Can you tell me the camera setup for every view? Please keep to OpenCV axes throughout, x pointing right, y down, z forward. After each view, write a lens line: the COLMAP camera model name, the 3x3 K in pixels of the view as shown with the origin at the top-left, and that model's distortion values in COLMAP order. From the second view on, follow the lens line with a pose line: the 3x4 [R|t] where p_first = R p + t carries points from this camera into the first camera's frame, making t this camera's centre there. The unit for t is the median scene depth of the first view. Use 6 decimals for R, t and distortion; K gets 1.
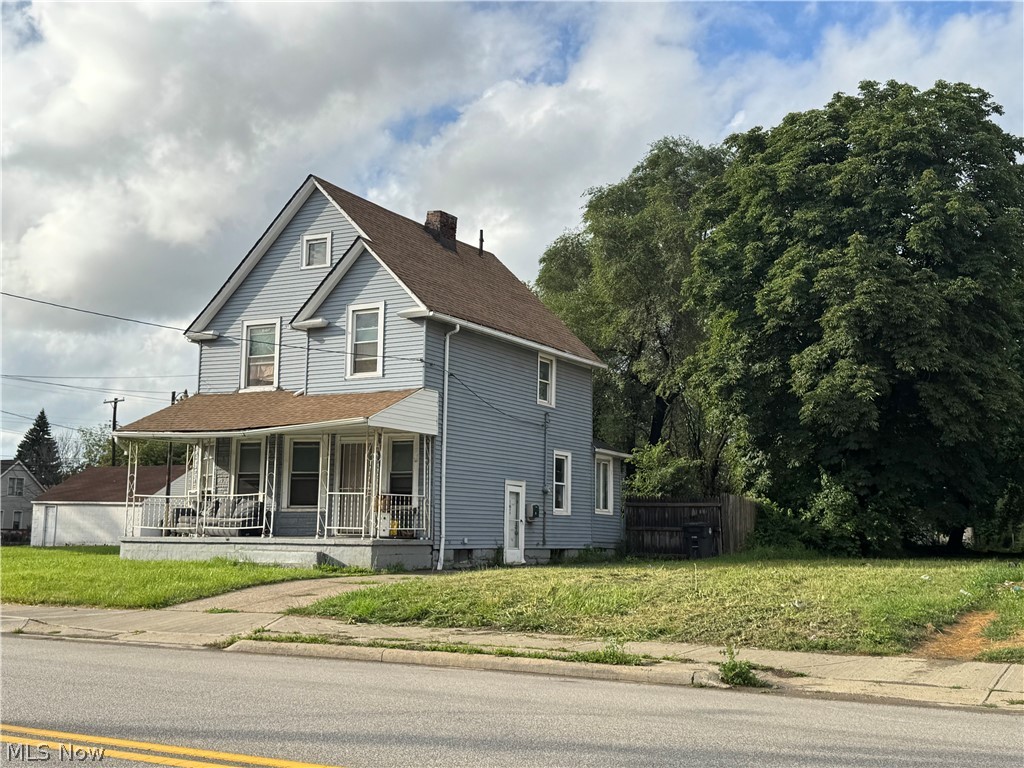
lens RADIAL K [[1169.7, 0, 511.9], [0, 1169.7, 364.7], [0, 0, 1]] dist [0.089943, -0.006840]
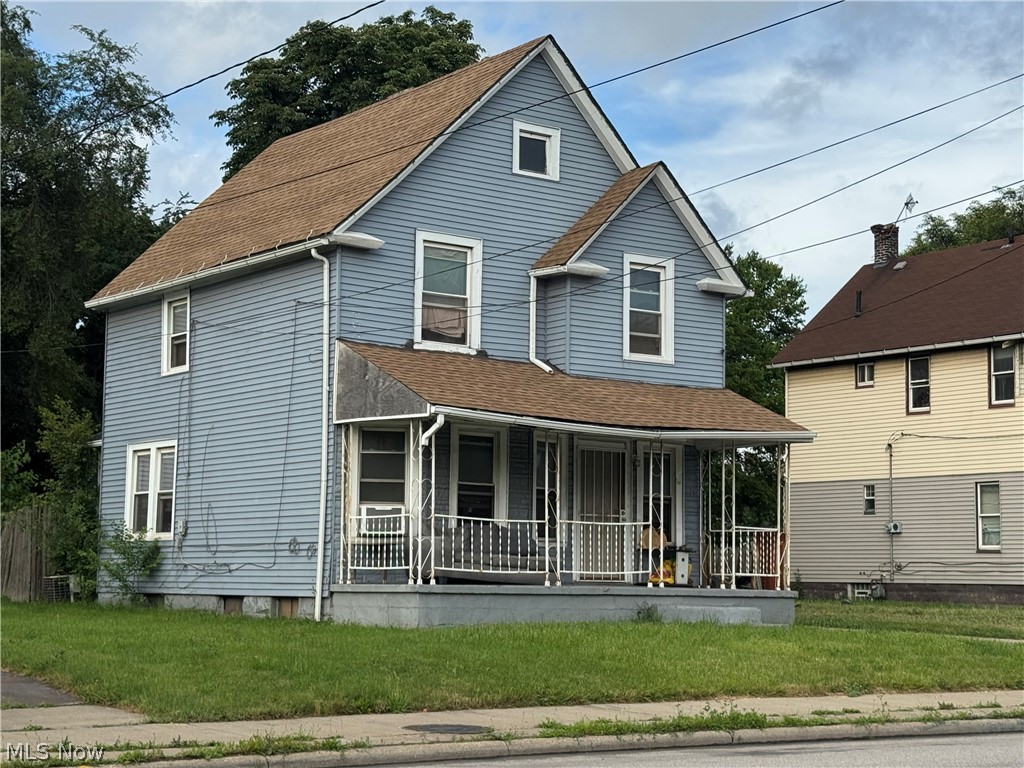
lens RADIAL K [[1765.9, 0, 503.7], [0, 1765.9, 384.2], [0, 0, 1]] dist [0.105185, -0.037637]
pose [[0.429571, 0.091586, 0.898377, -1.112355], [-0.138516, 0.989753, -0.034668, 0.072966], [-0.892346, -0.109548, 0.437856, 0.599745]]
